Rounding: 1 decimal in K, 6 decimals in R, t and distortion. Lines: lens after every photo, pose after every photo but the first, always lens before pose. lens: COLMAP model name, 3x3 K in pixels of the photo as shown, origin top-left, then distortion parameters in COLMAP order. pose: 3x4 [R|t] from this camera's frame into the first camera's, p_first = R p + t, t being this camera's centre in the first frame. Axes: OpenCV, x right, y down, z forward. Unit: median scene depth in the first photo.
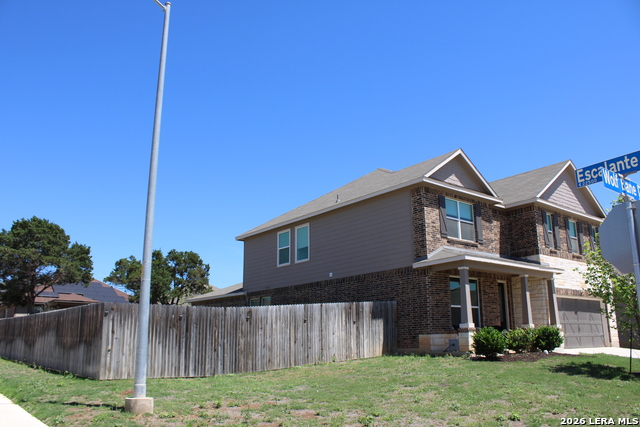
lens RADIAL K [[544.6, 0, 320.0], [0, 544.6, 213.5], [0, 0, 1]] dist [-0.169330, 0.139292]
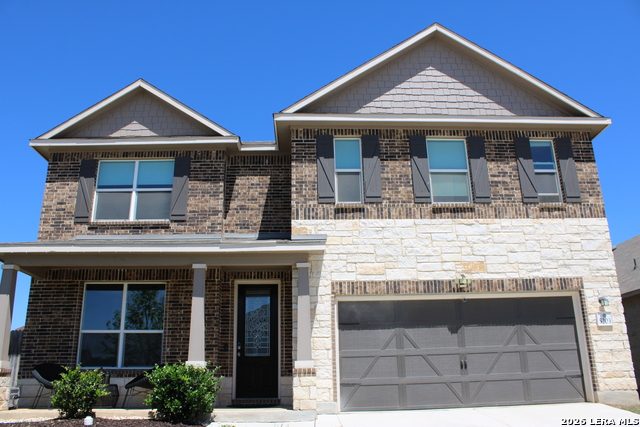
lens RADIAL K [[544.6, 0, 320.0], [0, 544.6, 213.5], [0, 0, 1]] dist [-0.169330, 0.139292]
pose [[0.800951, -0.193986, -0.566434, 0.759035], [0.156832, 0.981001, -0.114198, 0.139739], [0.577825, 0.002632, 0.816156, 0.617548]]
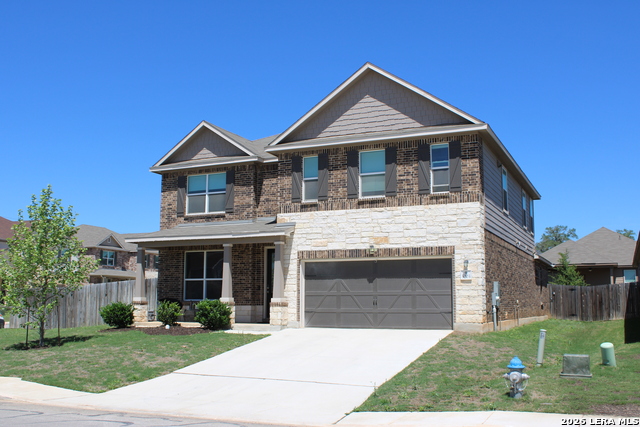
lens RADIAL K [[673.7, 0, 320.0], [0, 673.7, 213.5], [0, 0, 1]] dist [-0.167154, 0.000954]
pose [[0.446026, -0.114232, -0.887700, 1.437864], [0.209488, 0.977595, -0.020543, 0.116933], [0.870158, -0.176800, 0.459963, 0.595823]]
